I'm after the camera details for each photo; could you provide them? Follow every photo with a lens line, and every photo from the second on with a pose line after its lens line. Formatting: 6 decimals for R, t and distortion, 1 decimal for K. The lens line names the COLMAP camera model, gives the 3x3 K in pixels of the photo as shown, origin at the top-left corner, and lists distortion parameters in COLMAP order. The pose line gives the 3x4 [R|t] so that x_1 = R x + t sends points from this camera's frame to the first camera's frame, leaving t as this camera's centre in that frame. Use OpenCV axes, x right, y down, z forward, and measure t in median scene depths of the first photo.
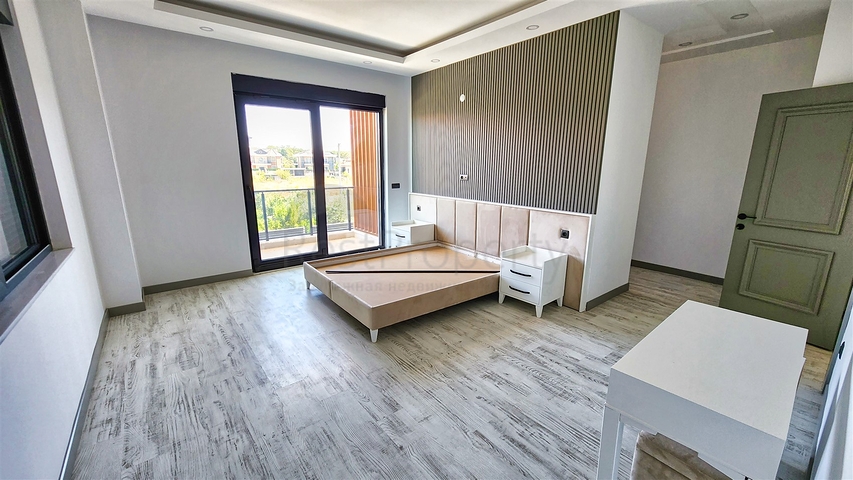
lens RADIAL K [[350.4, 0, 423.7], [0, 350.4, 242.2], [0, 0, 1]] dist [0.006016, -0.001701]
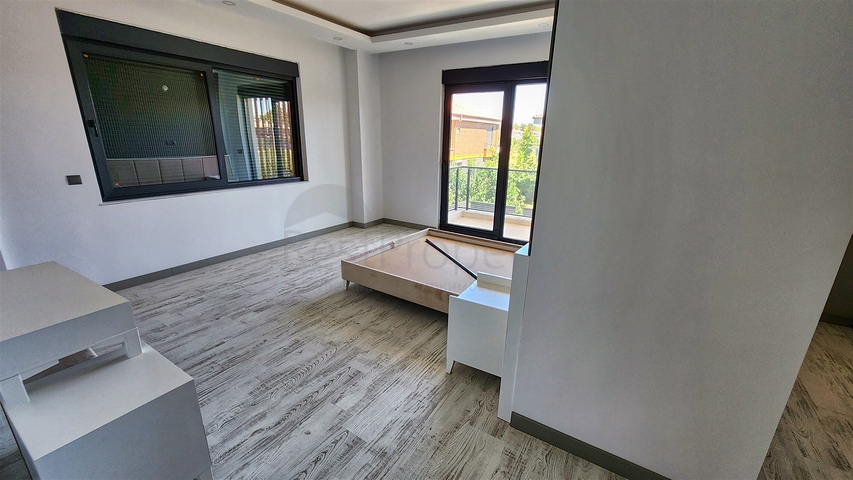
lens RADIAL K [[350.4, 0, 422.7], [0, 350.4, 239.2], [0, 0, 1]] dist [0.006016, -0.001701]
pose [[0.321185, 0.265378, -0.909074, 0.950871], [-0.228064, 0.953358, 0.197728, -0.176275], [0.919145, 0.143820, 0.366727, 0.720406]]
